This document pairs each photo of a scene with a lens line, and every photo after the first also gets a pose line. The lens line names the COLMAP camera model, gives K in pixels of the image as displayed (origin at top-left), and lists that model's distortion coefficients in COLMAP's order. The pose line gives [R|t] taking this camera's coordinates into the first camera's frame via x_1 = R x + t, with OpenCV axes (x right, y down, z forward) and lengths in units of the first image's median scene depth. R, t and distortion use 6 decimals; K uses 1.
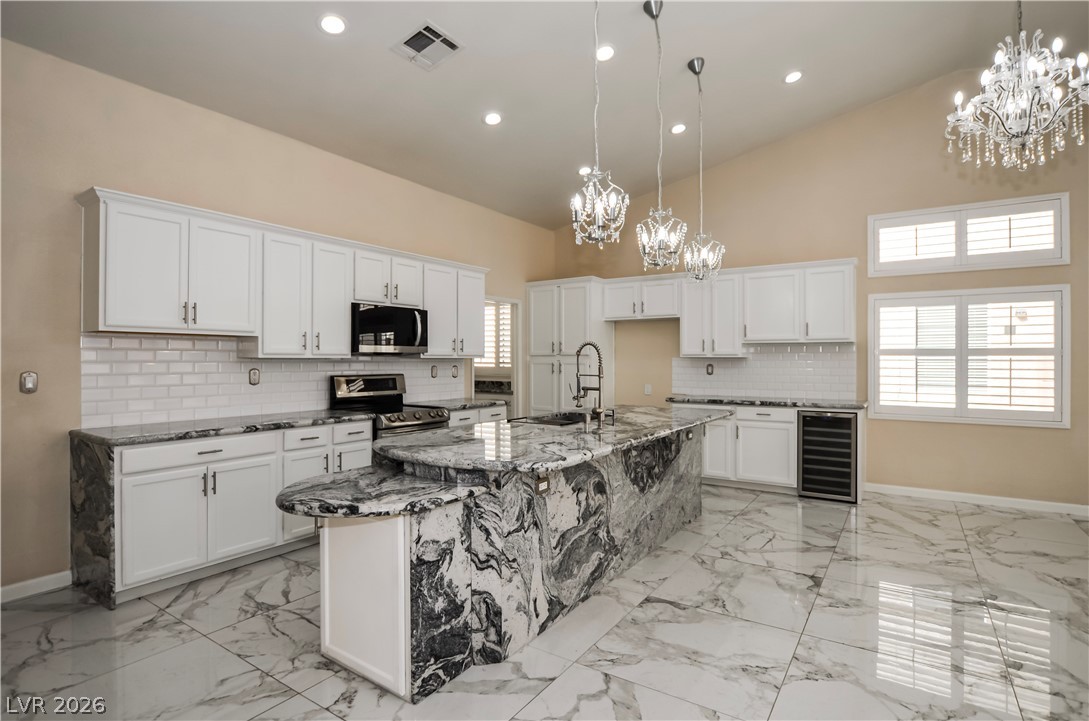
lens RADIAL K [[541.3, 0, 544.5], [0, 541.3, 360.7], [0, 0, 1]] dist [-0.003915, -0.000491]
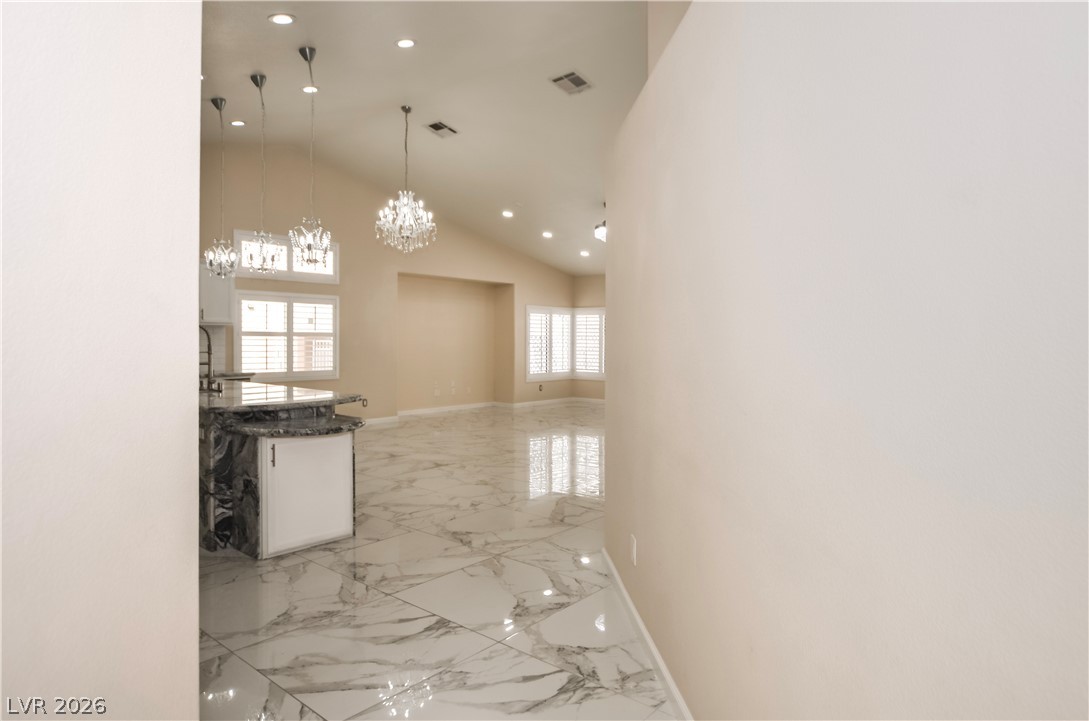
lens RADIAL K [[624.7, 0, 544.4], [0, 624.7, 356.2], [0, 0, 1]] dist [-0.009434, 0.000025]
pose [[0.139544, -0.024590, 0.989911, -0.908984], [0.000707, 0.999694, 0.024733, 0.003113], [-0.990216, -0.002752, 0.139519, 0.051549]]
